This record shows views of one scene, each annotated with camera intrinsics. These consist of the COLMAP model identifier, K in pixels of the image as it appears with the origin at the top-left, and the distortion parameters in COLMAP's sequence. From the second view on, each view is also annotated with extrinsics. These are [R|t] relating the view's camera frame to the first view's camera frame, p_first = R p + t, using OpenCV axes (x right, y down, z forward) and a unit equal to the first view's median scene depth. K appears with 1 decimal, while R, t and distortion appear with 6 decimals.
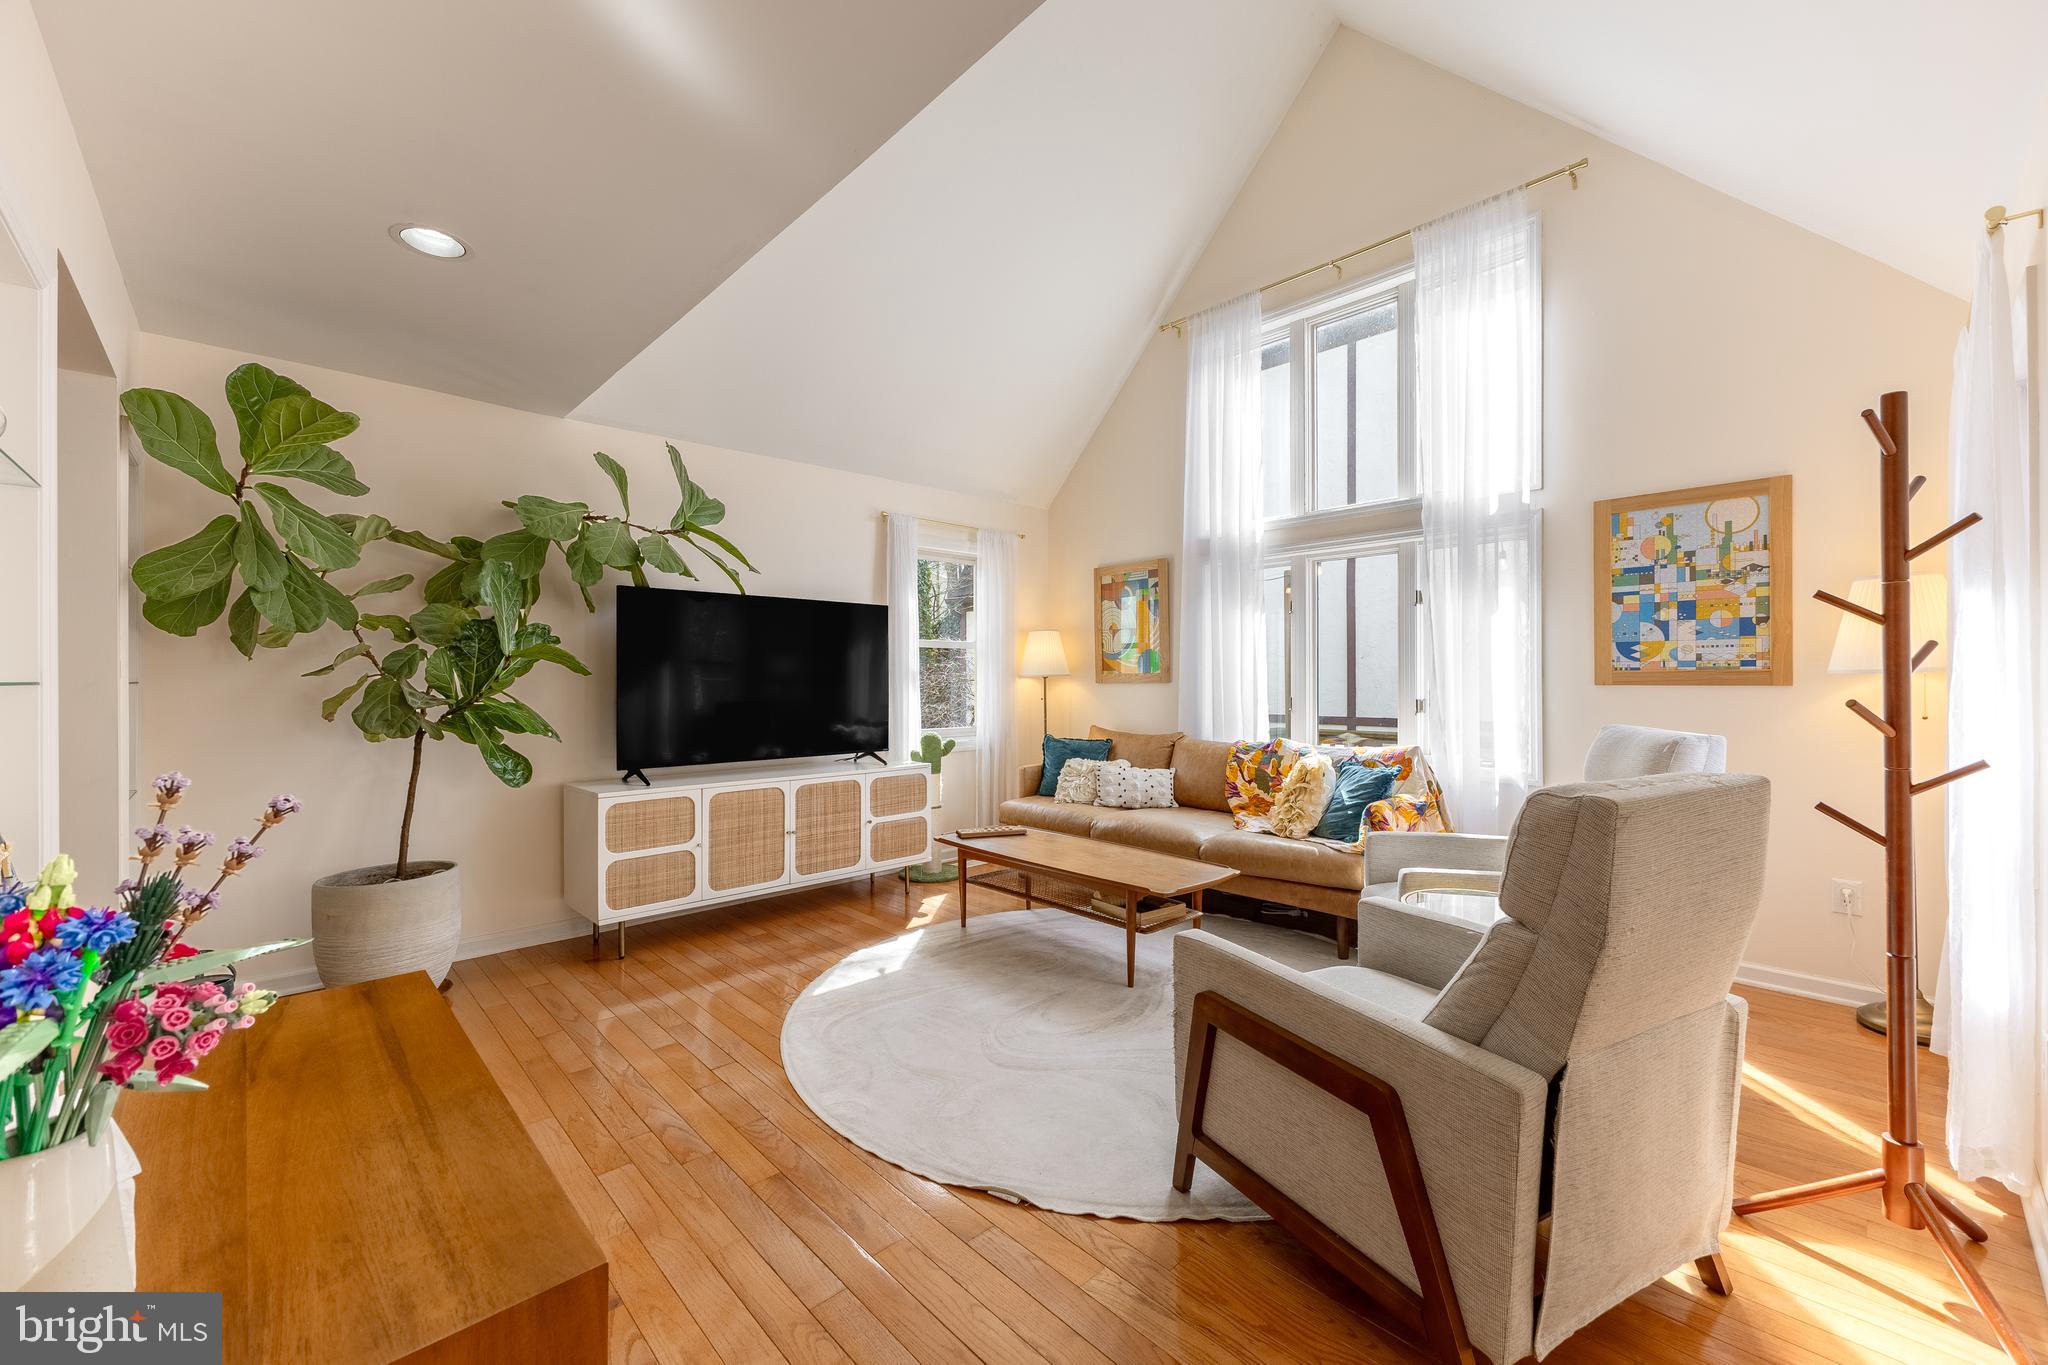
lens RADIAL K [[811.3, 0, 1020.7], [0, 811.3, 679.2], [0, 0, 1]] dist [0.002382, -0.002956]
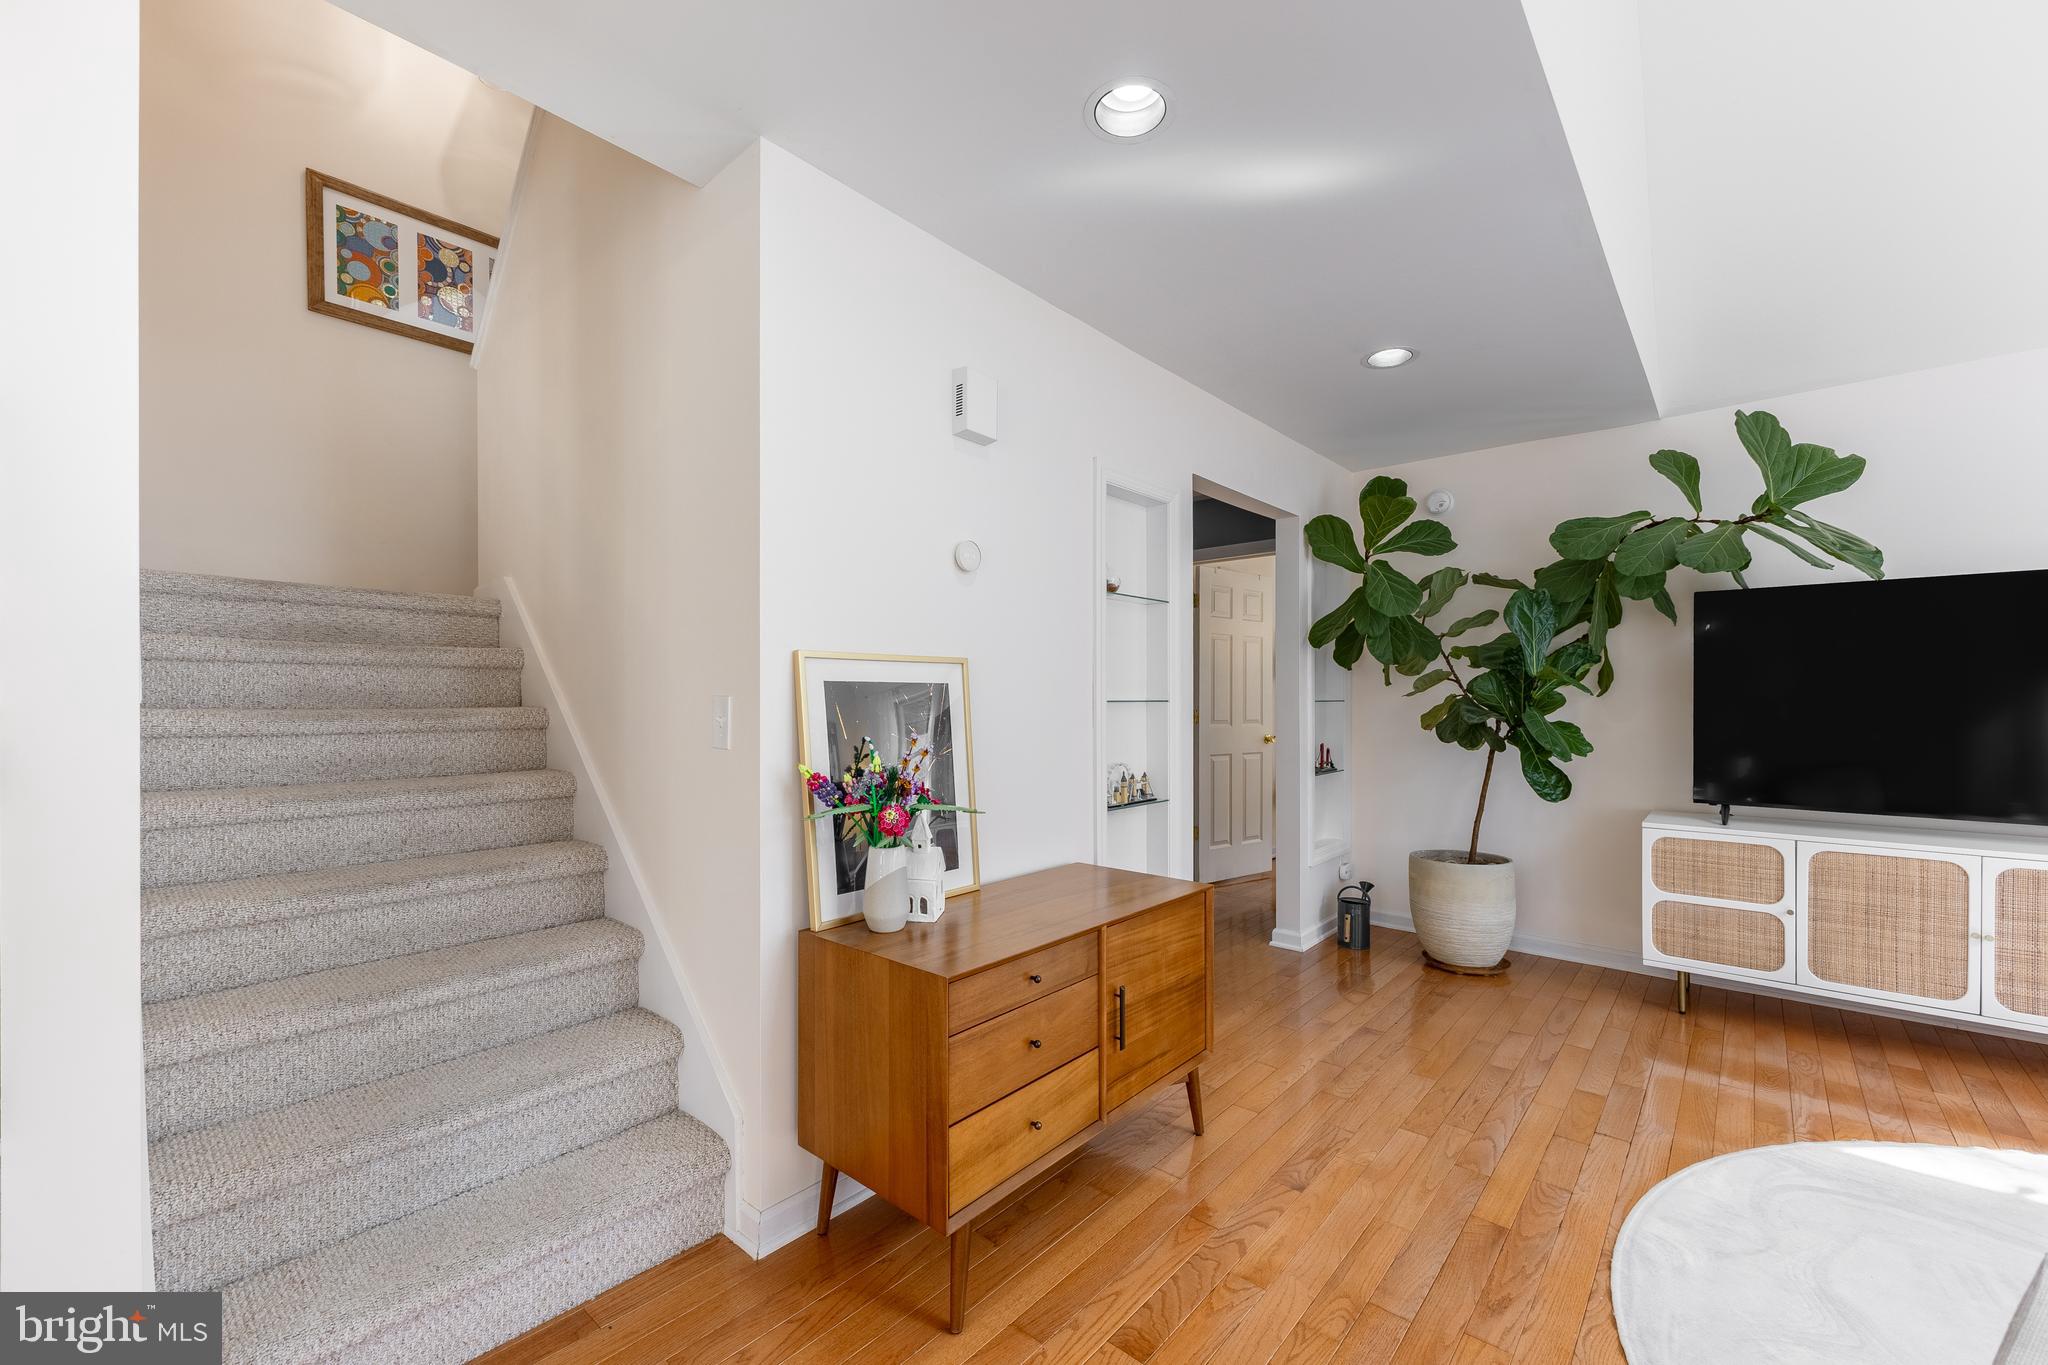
lens RADIAL K [[811.3, 0, 1029.6], [0, 811.3, 698.1], [0, 0, 1]] dist [0.002382, -0.002956]
pose [[0.090554, 0.001570, -0.995890, 0.339040], [-0.000951, 0.999998, 0.001490, -0.001752], [0.995891, 0.000813, 0.090555, 0.215281]]
